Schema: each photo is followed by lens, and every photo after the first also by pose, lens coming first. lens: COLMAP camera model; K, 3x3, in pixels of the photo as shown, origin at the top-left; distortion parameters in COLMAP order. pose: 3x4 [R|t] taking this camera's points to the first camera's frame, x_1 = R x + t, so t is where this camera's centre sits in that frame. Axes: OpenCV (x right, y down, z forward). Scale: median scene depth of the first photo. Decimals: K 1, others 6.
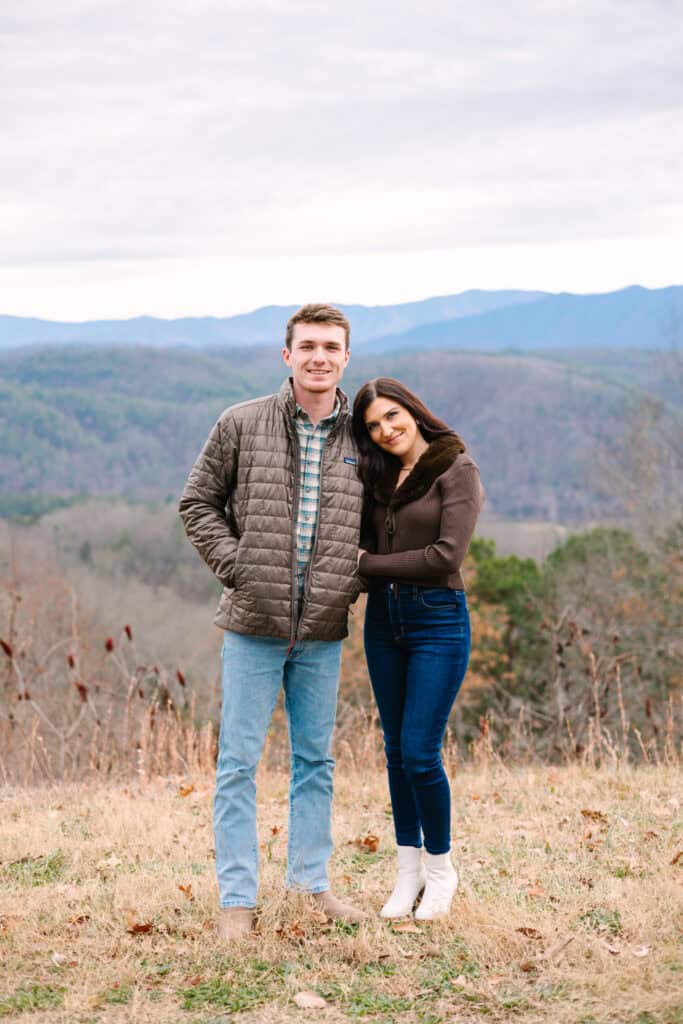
lens RADIAL K [[1455.5, 0, 317.4], [0, 1455.5, 512.6], [0, 0, 1]] dist [-0.003999, 0.041077]
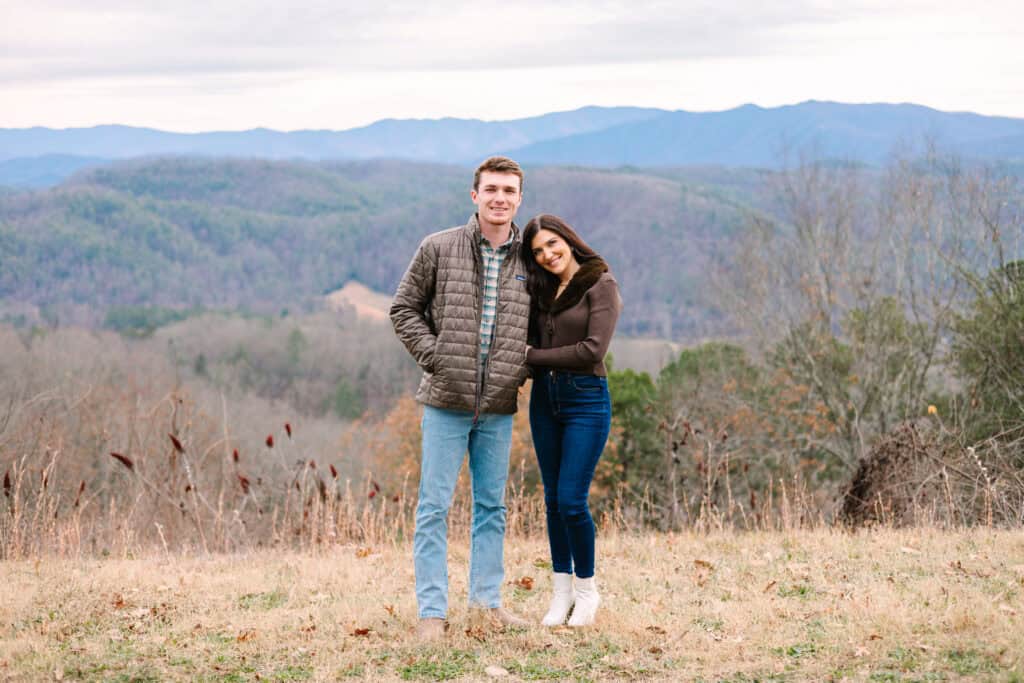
lens RADIAL K [[1466.6, 0, 512.0], [0, 1466.6, 341.5], [0, 0, 1]] dist [0.014979, 0.016608]
pose [[0.998431, 0.006678, 0.055605, -0.057523], [-0.007176, 0.999936, 0.008755, 0.010609], [-0.055543, -0.009140, 0.998414, -0.310720]]
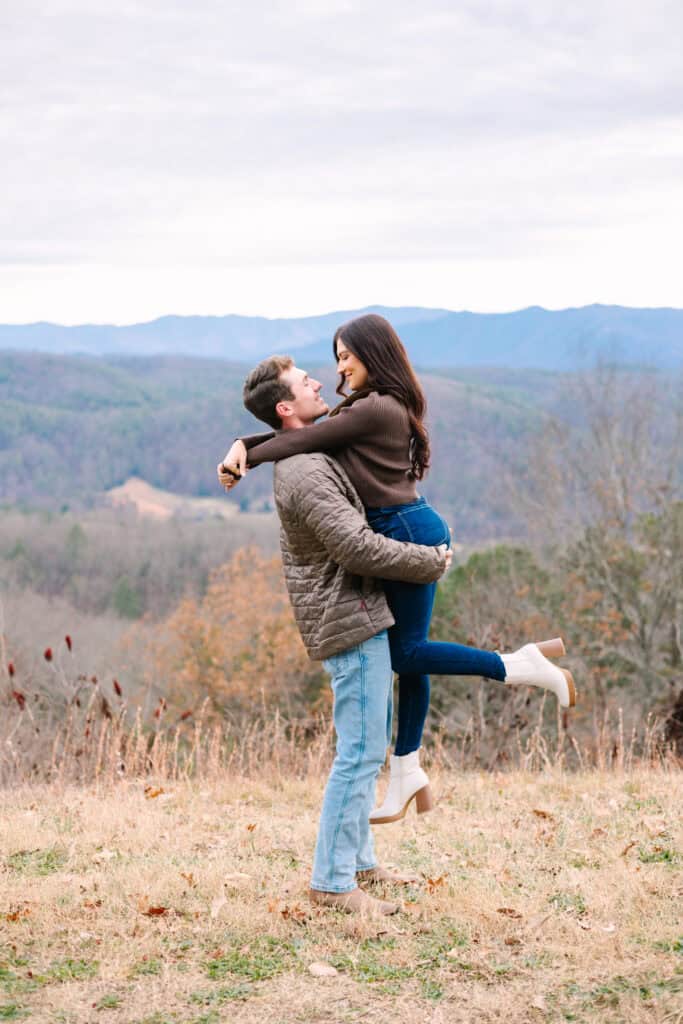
lens RADIAL K [[1466.6, 0, 327.8], [0, 1466.6, 512.8], [0, 0, 1]] dist [0.014979, 0.016608]
pose [[0.996638, 0.020517, 0.079315, -0.081649], [-0.019802, 0.999756, -0.009795, -0.005733], [-0.079497, 0.008191, 0.996801, -0.111602]]
